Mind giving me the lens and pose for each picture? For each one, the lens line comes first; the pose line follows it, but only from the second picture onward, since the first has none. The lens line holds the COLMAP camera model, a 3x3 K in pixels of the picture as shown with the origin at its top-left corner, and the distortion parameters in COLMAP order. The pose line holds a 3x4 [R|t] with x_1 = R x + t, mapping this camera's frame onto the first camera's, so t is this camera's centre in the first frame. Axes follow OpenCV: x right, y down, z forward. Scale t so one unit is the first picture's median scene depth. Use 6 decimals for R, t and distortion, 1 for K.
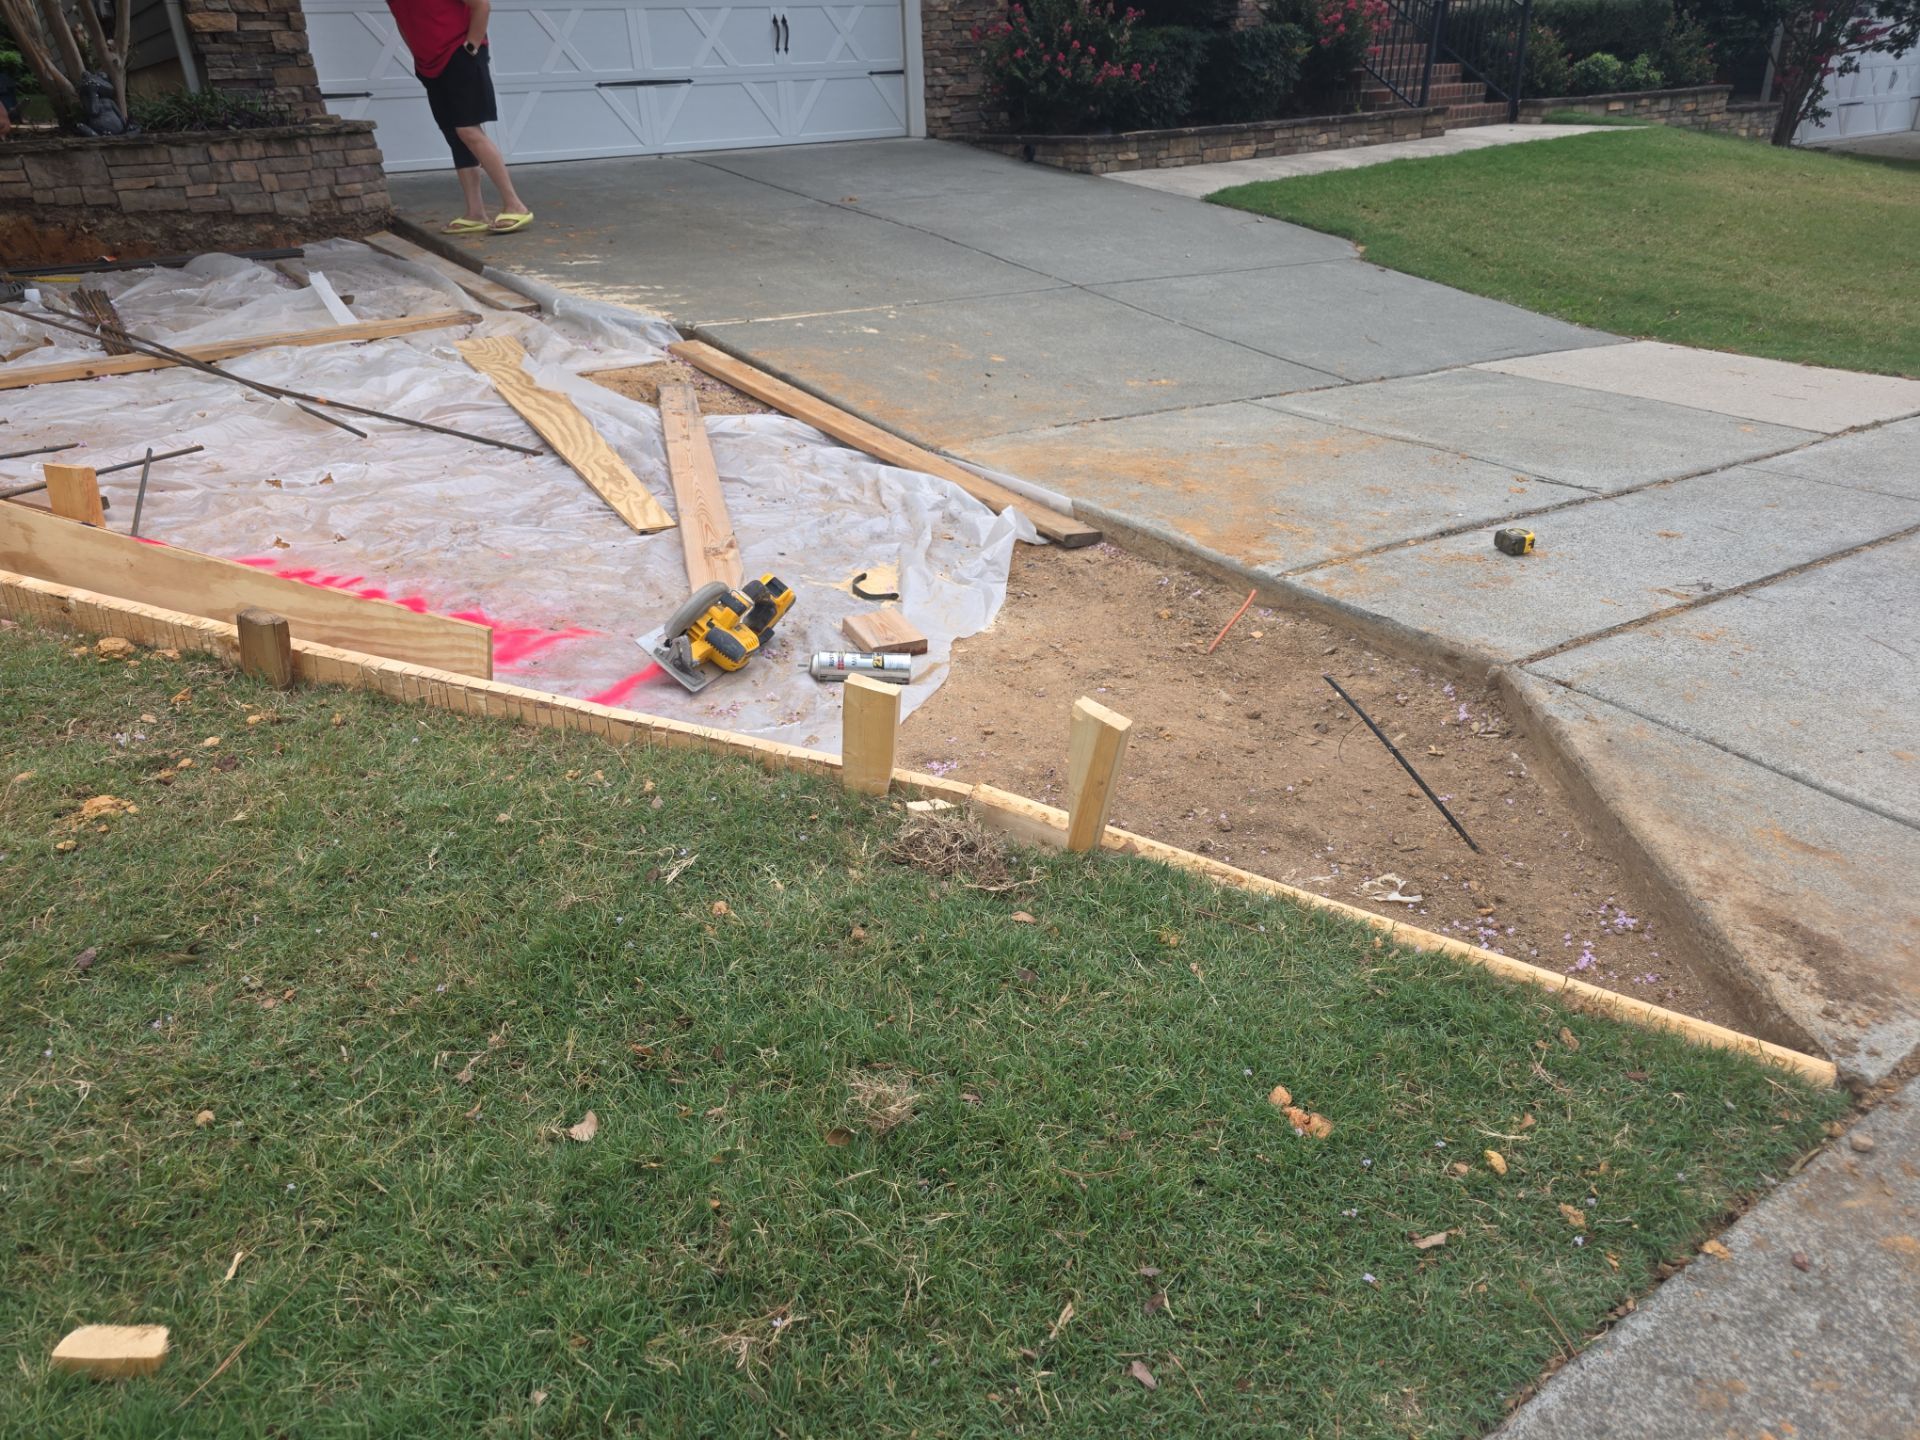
lens RADIAL K [[1297.7, 0, 946.2], [0, 1297.7, 728.5], [0, 0, 1]] dist [0.051283, -0.043655]
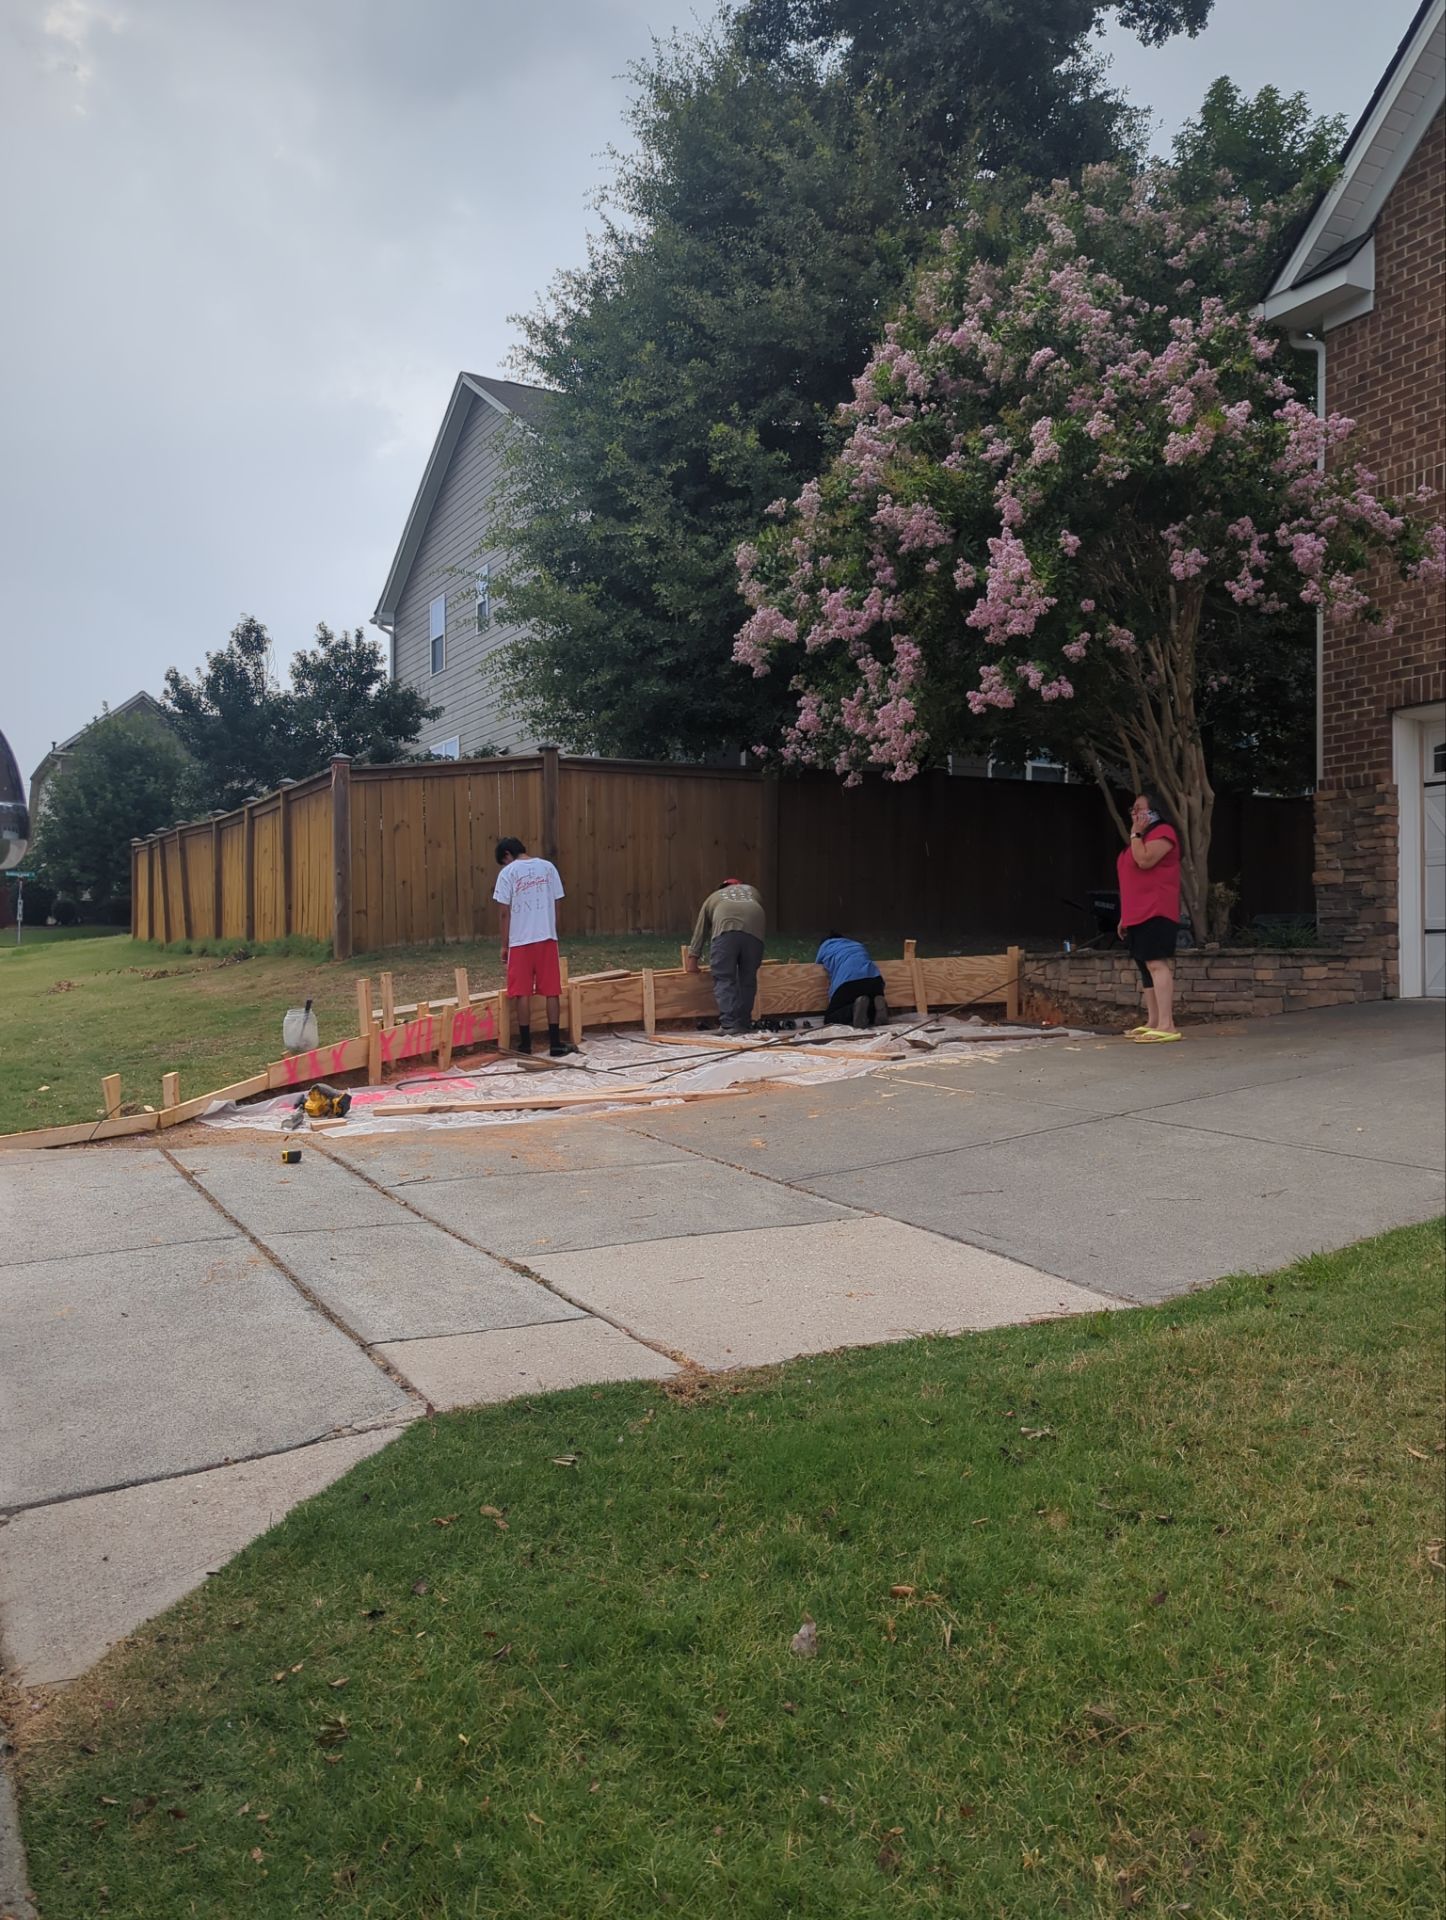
lens RADIAL K [[1557.2, 0, 724.8], [0, 1557.2, 983.8], [0, 0, 1]] dist [0.079740, -0.060340]
pose [[-0.106577, 0.044390, -0.993313, 1.179739], [-0.440641, 0.893438, 0.087205, -0.380623], [0.891334, 0.446988, -0.075660, 0.761374]]
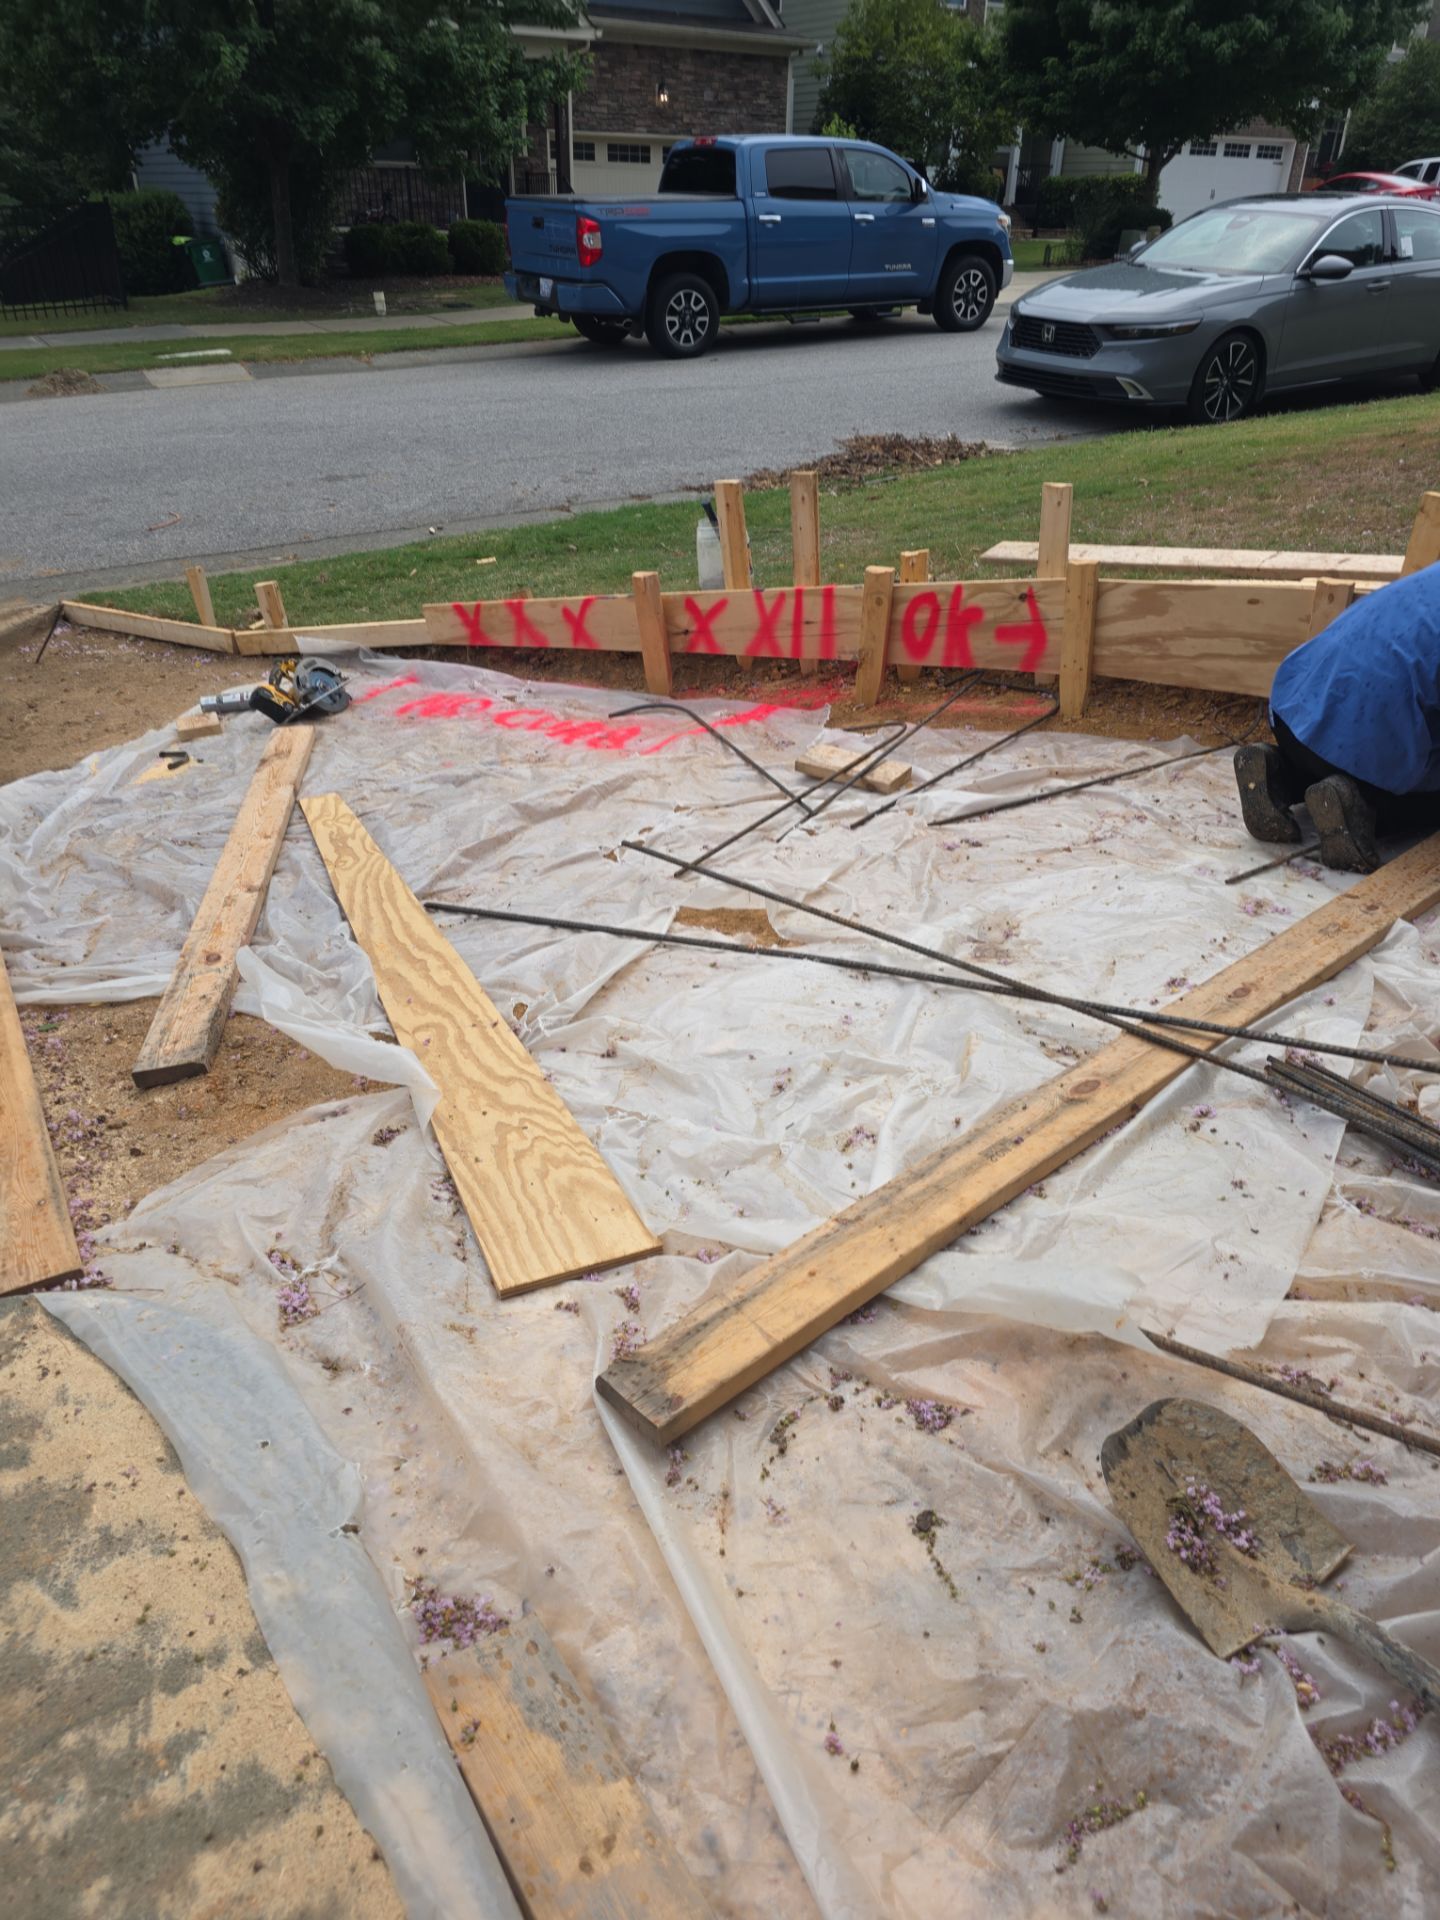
lens RADIAL K [[1297.7, 0, 727.5], [0, 1297.7, 975.4], [0, 0, 1]] dist [0.051283, -0.043655]
pose [[-0.997958, -0.011618, 0.062806, -0.330294], [0.046193, 0.547815, 0.835324, -0.505596], [-0.044111, 0.836519, -0.546159, 0.892058]]
